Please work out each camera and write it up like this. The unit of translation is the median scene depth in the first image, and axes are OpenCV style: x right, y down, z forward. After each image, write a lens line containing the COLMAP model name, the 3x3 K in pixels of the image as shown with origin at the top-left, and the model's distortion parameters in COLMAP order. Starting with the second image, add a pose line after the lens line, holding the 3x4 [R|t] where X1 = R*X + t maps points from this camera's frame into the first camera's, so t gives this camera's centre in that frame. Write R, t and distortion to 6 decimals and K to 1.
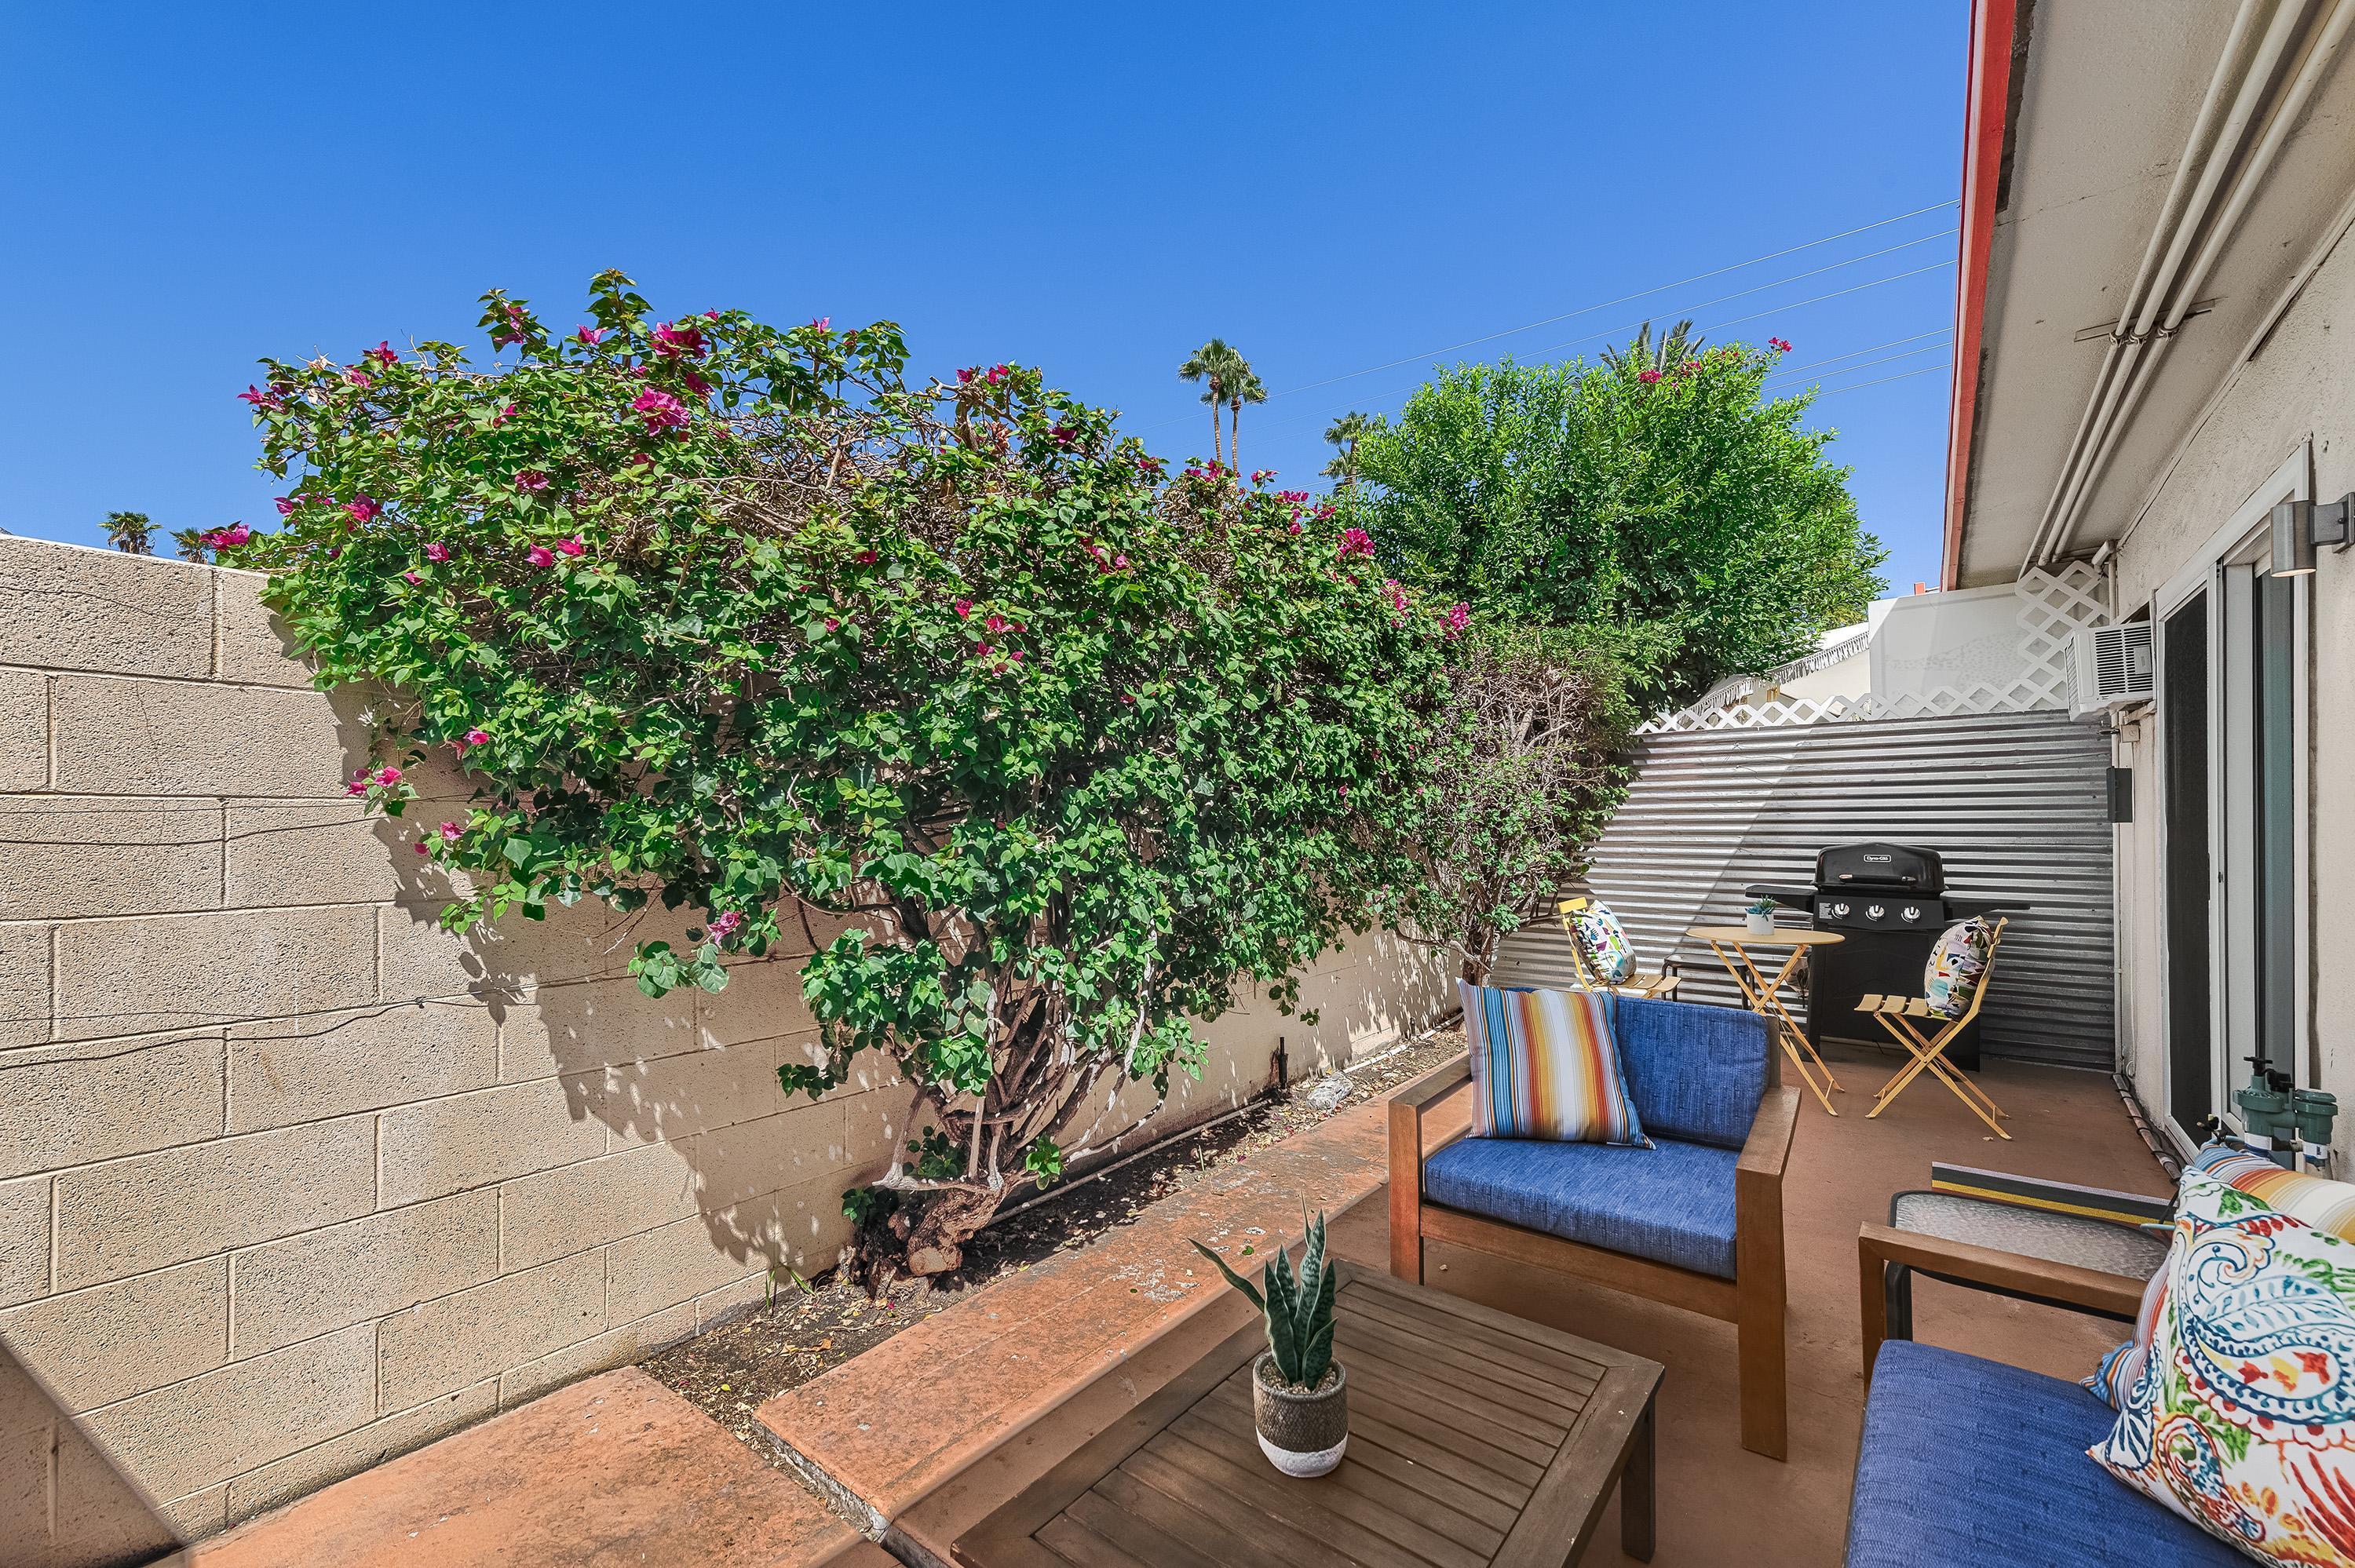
lens RADIAL K [[956.5, 0, 1151.2], [0, 956.5, 799.2], [0, 0, 1]] dist [0.015074, -0.003097]
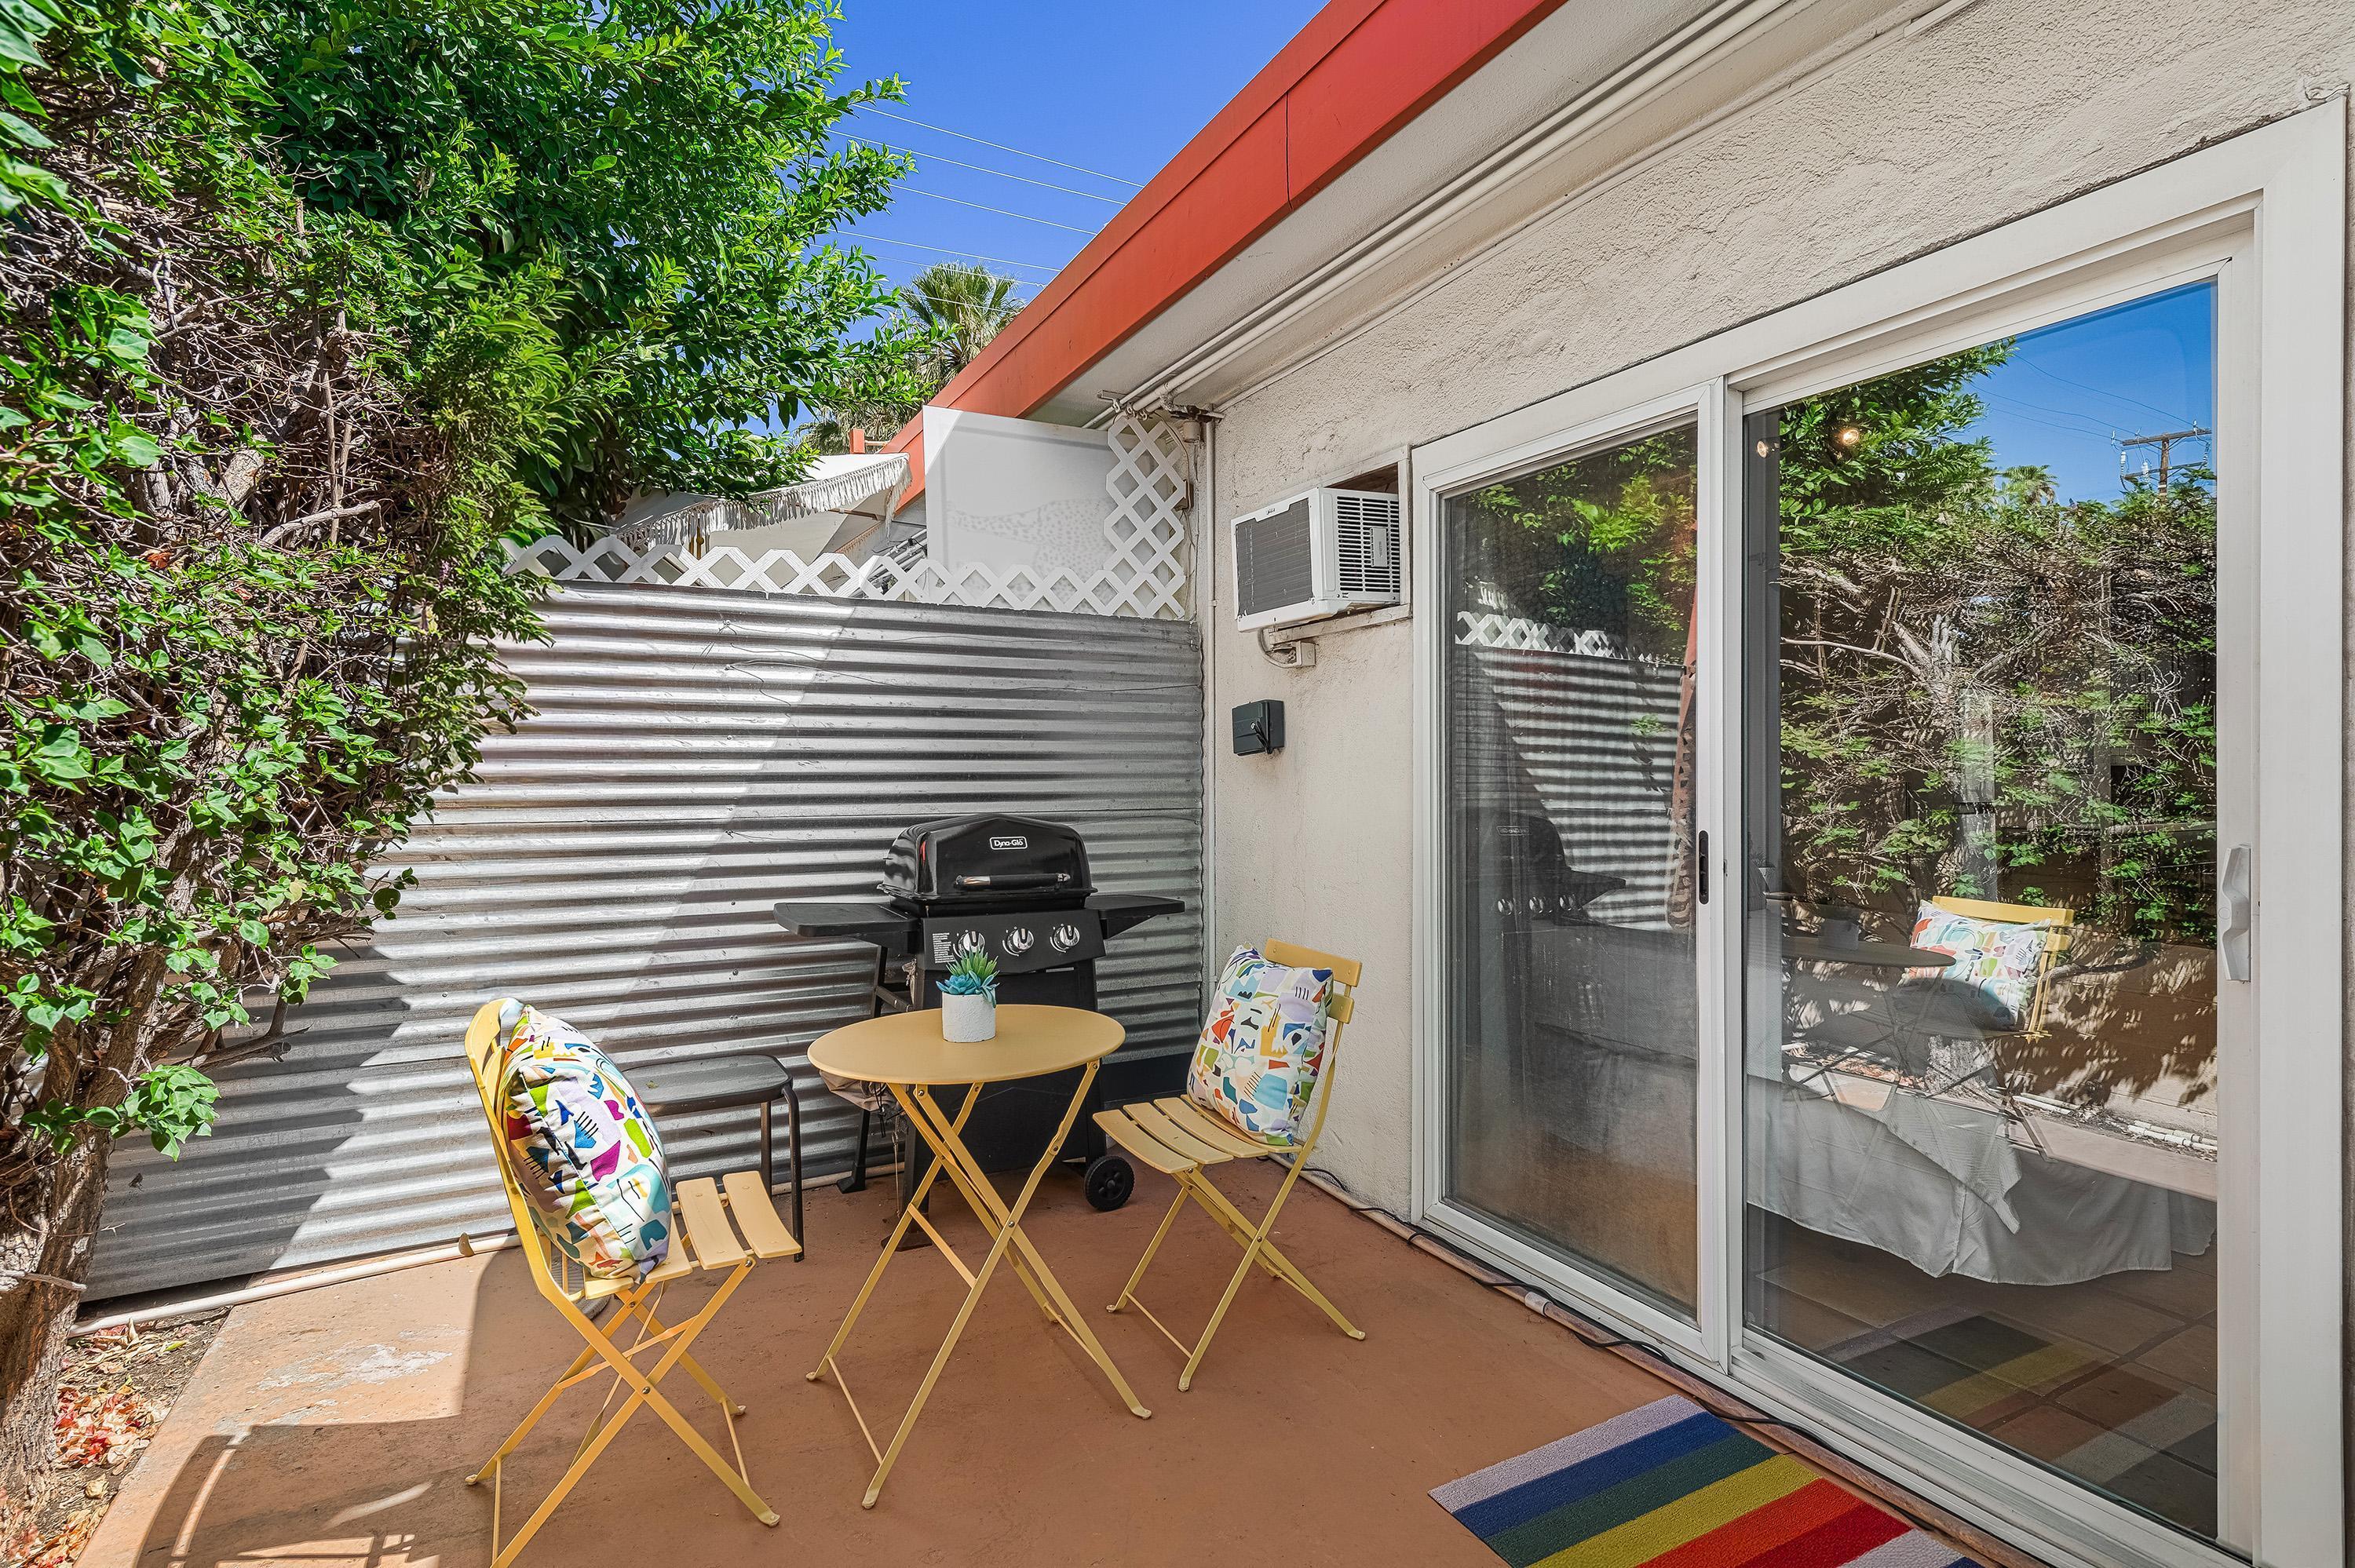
lens RADIAL K [[1148.4, 0, 1208.7], [0, 1148.4, 770.1], [0, 0, 1]] dist [0.019952, -0.007908]
pose [[0.359148, 0.004393, 0.933270, 0.164739], [-0.023919, 0.999704, 0.004499, 0.012316], [-0.932974, -0.023938, 0.359147, 0.636404]]
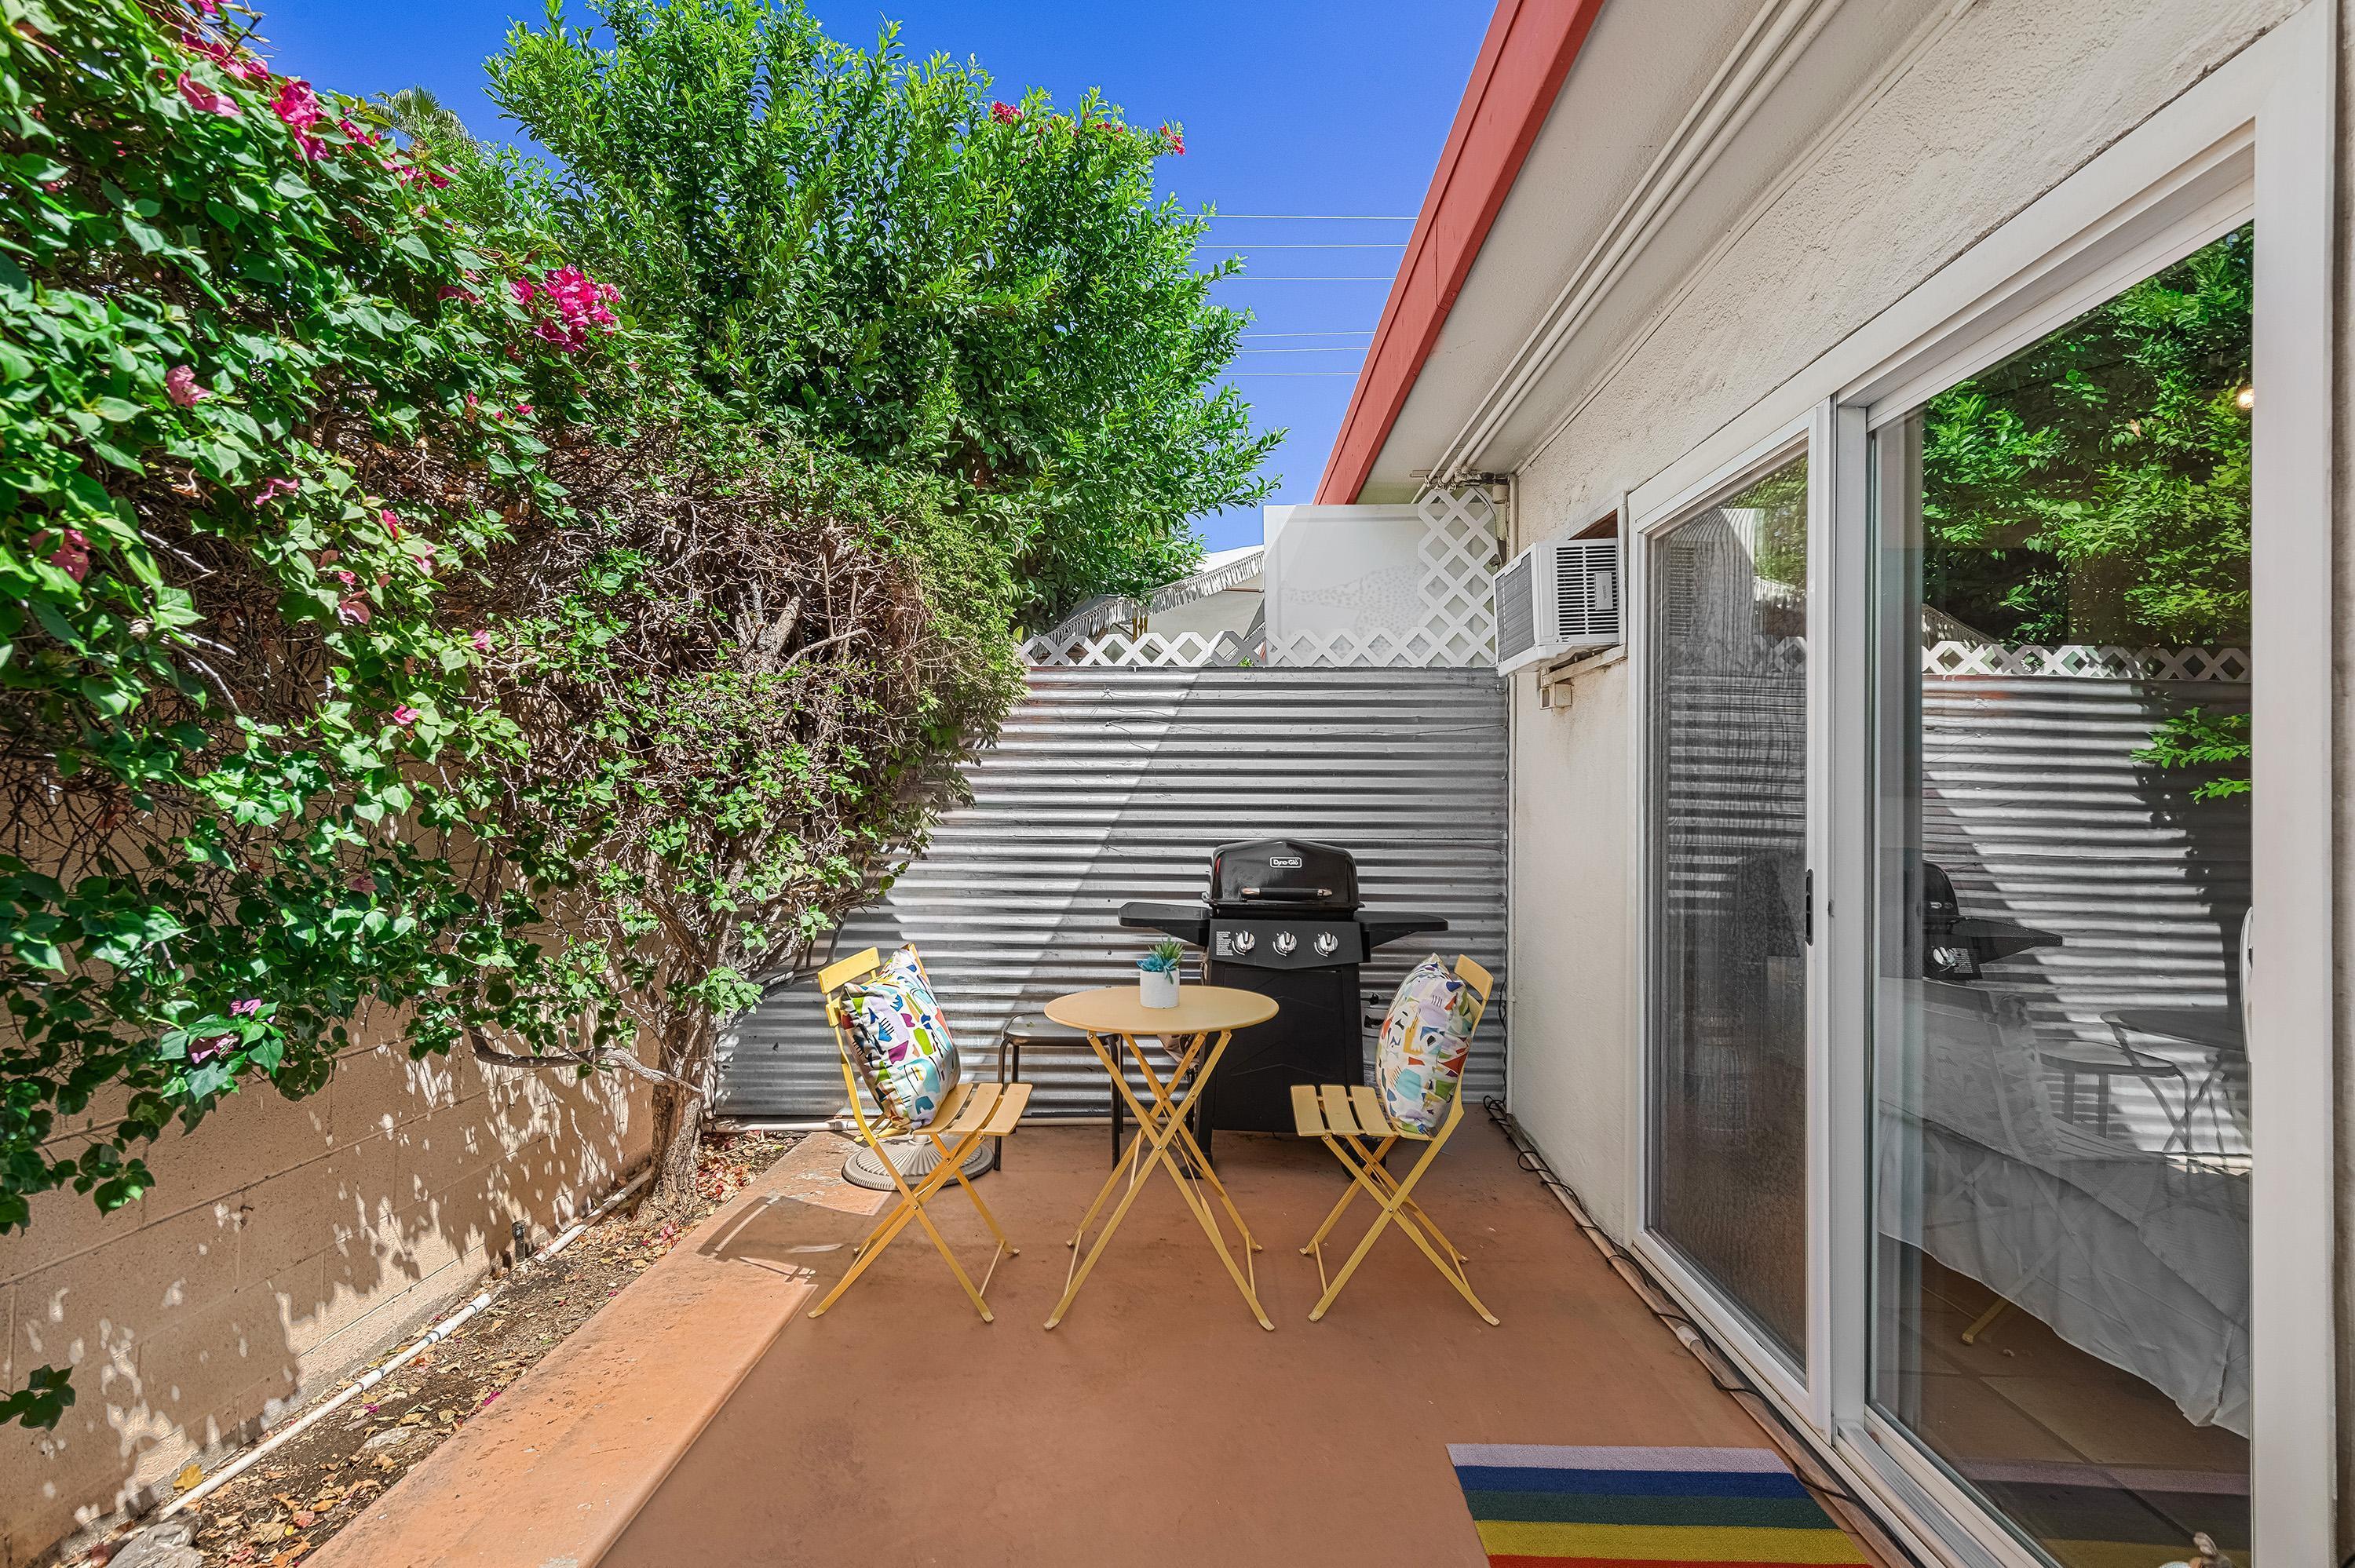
lens RADIAL K [[1072.6, 0, 1190.7], [0, 1072.6, 781.4], [0, 0, 1]] dist [0.018217, -0.005103]
pose [[0.780956, 0.023501, 0.624144, 0.220718], [-0.026785, 0.999633, -0.004124, 0.008361], [-0.624012, -0.013497, 0.781298, 0.439497]]
